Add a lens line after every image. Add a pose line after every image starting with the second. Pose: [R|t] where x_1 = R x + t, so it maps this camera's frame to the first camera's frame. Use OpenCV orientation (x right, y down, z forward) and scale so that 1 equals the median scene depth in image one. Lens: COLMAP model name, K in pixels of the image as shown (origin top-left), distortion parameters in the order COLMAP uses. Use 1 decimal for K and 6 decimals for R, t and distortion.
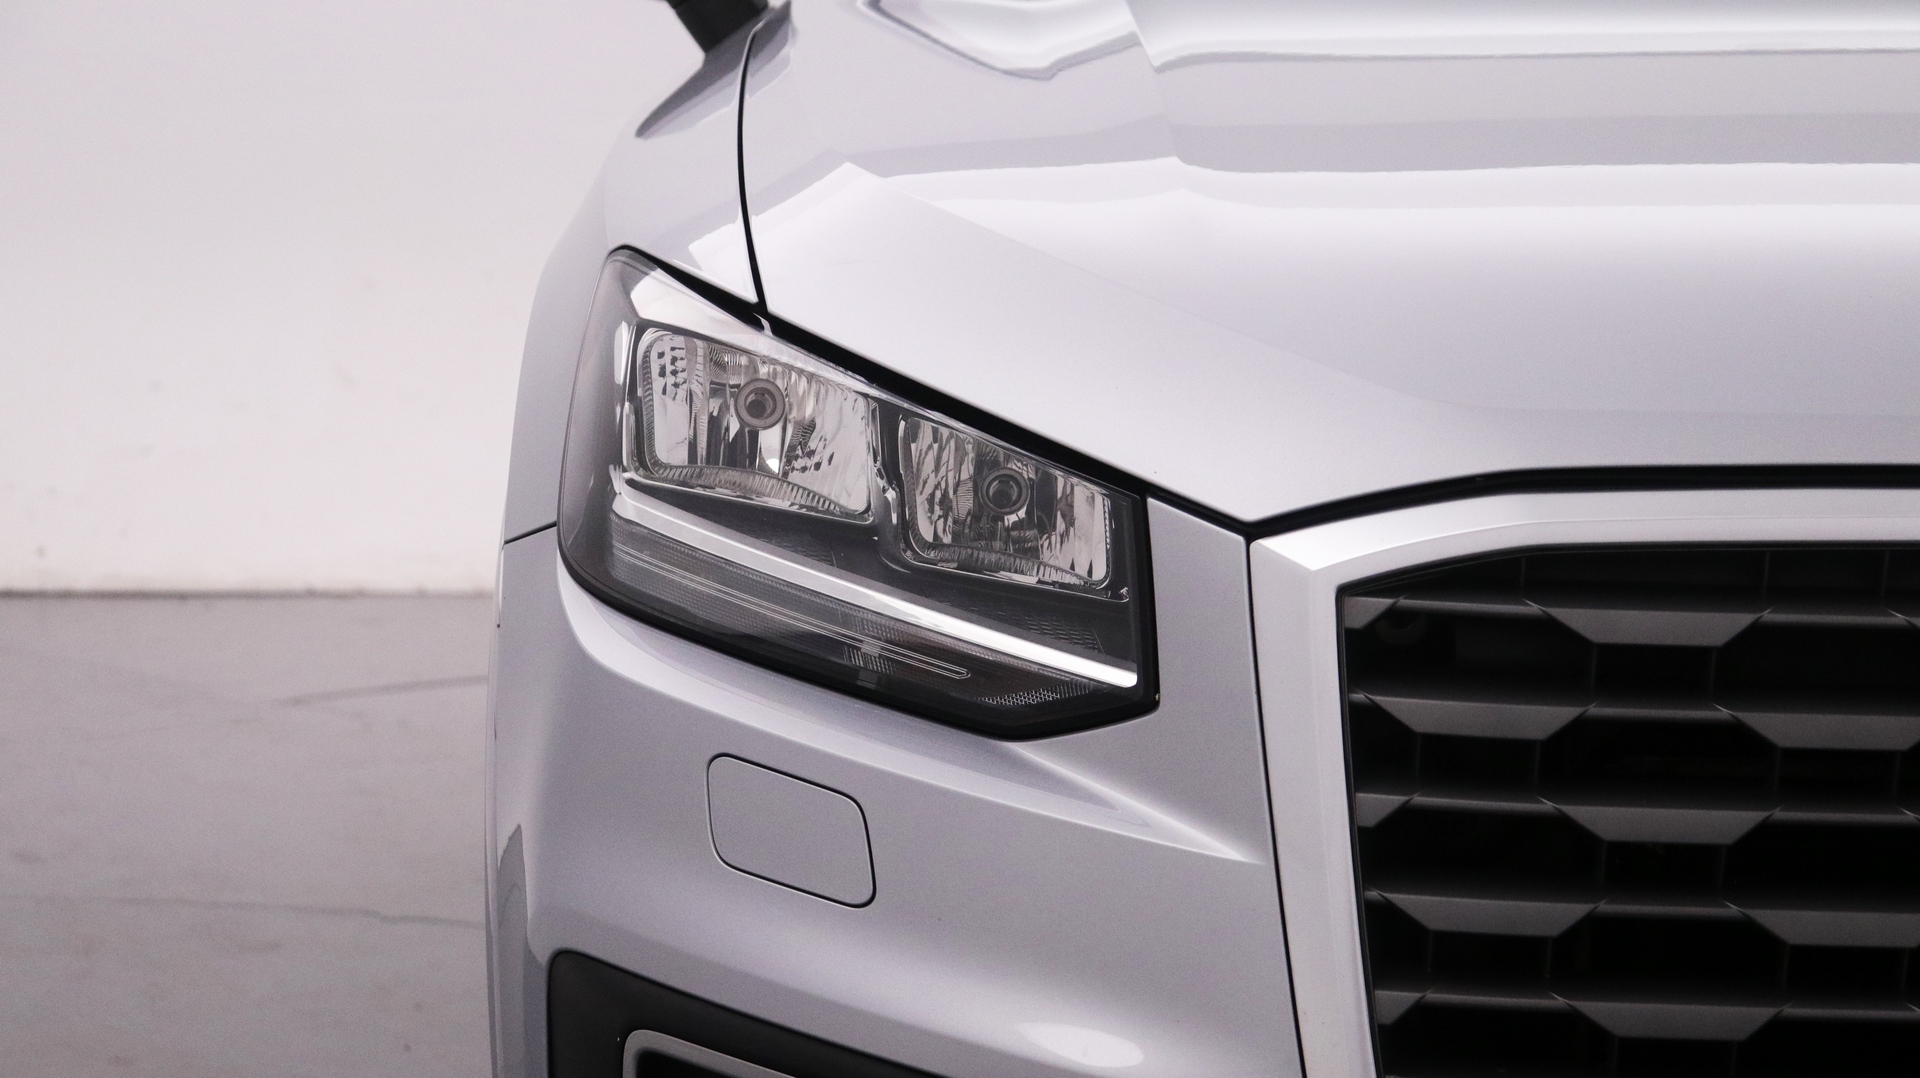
lens RADIAL K [[4568.8, 0, 960.0], [0, 4568.8, 538.7], [0, 0, 1]] dist [0.024819, 0.000000]
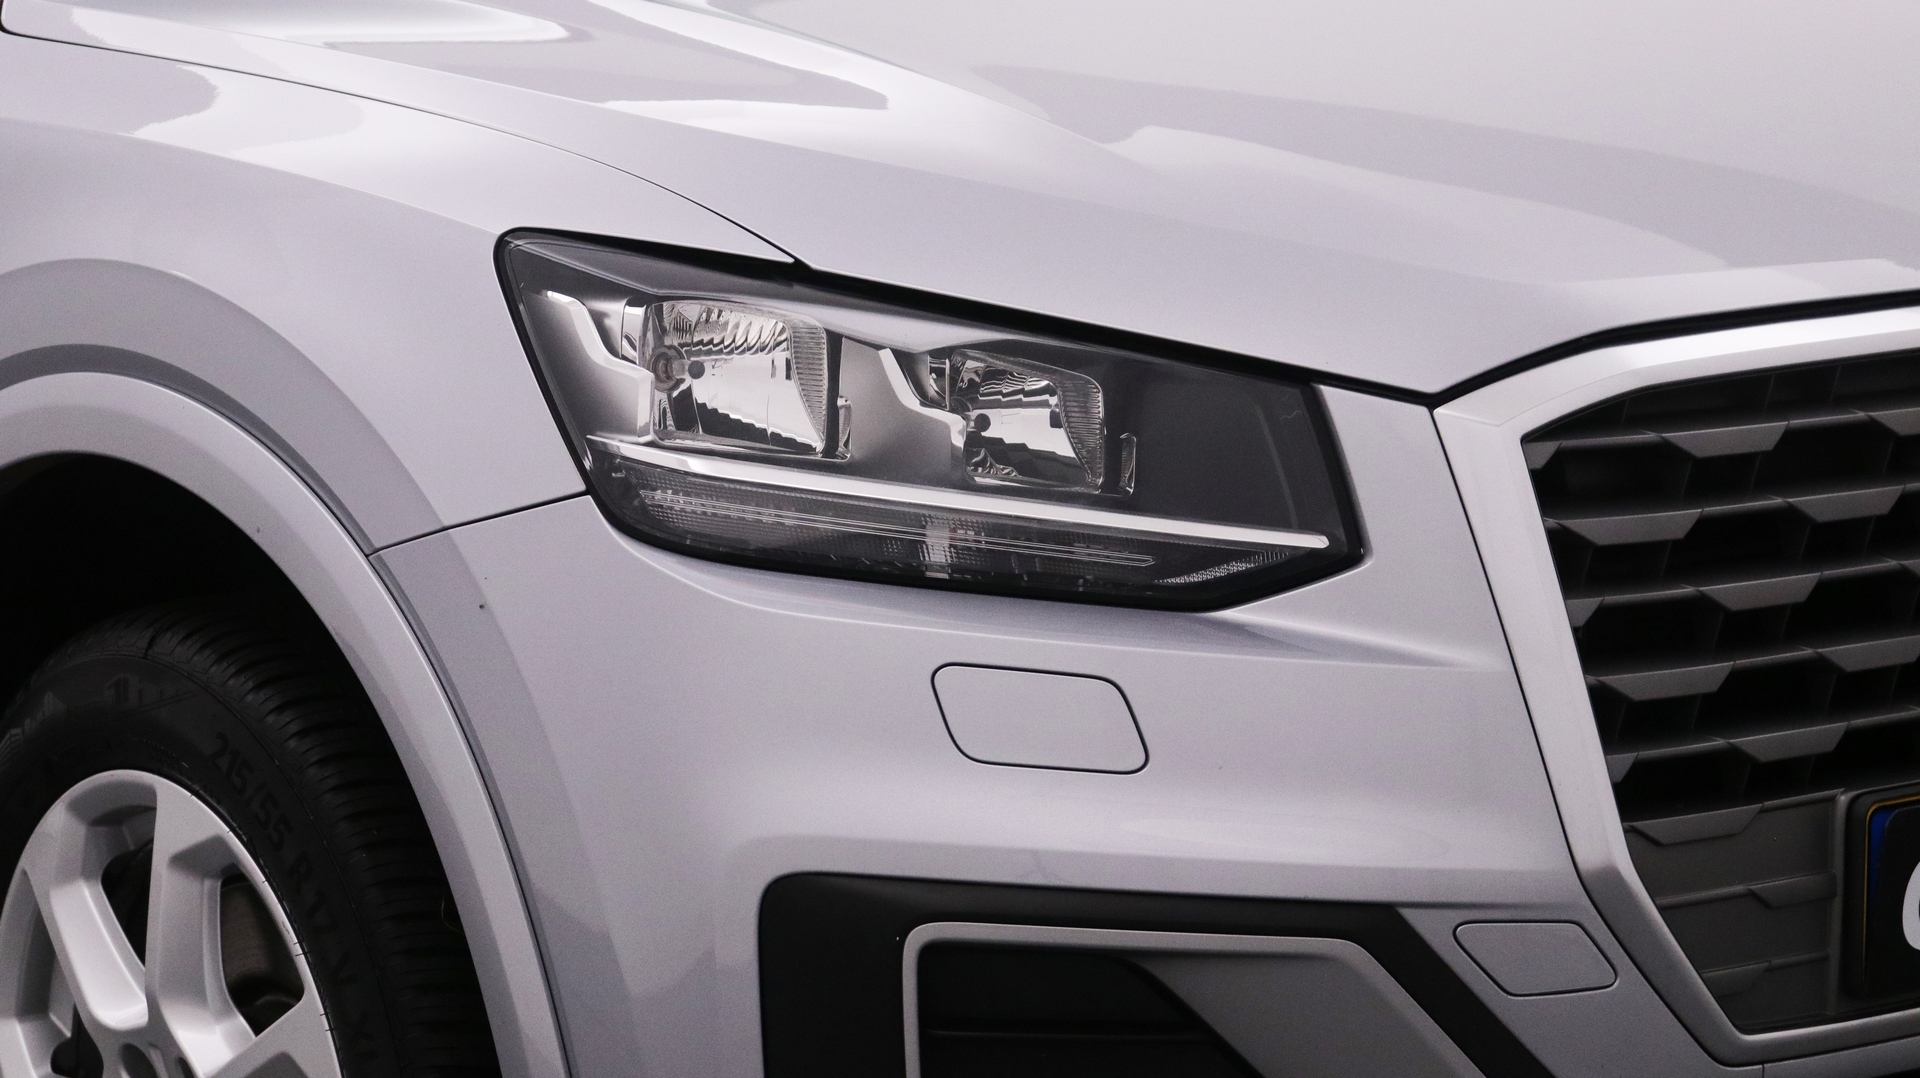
lens RADIAL K [[5263.1, 0, 960.0], [0, 5263.1, 539.2], [0, 0, 1]] dist [-0.022549, 0.000000]
pose [[0.710213, -0.104374, 0.696206, -0.996778], [0.116916, 0.992702, 0.029555, -0.021100], [-0.694210, 0.060408, 0.717233, 0.098123]]
